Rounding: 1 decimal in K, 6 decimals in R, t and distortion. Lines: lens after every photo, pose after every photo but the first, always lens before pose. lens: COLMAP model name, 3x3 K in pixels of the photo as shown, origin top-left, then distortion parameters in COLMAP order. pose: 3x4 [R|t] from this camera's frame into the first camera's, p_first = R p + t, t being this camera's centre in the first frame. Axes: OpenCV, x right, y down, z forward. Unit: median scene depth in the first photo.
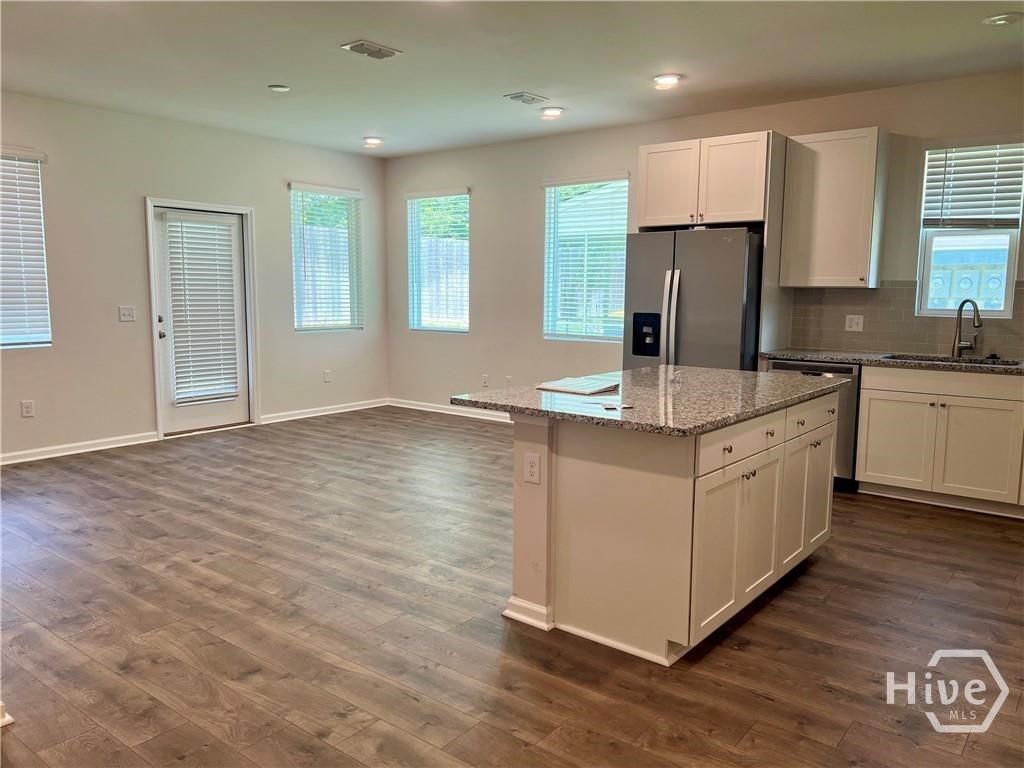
lens RADIAL K [[768.7, 0, 512.1], [0, 768.7, 383.3], [0, 0, 1]] dist [0.016605, -0.004416]
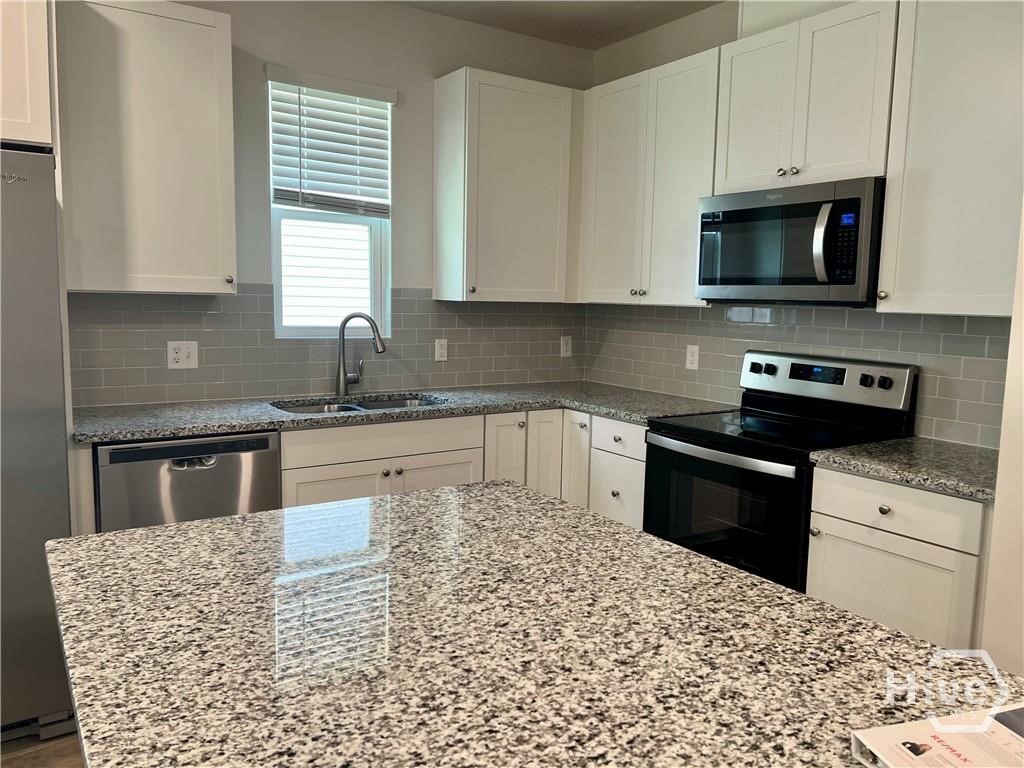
lens RADIAL K [[768.7, 0, 512.6], [0, 768.7, 389.1], [0, 0, 1]] dist [0.016605, -0.004416]
pose [[0.297872, -0.119977, 0.947036, -0.039621], [0.098923, 0.990609, 0.094383, -0.088460], [-0.949466, 0.065569, 0.306943, 0.627350]]
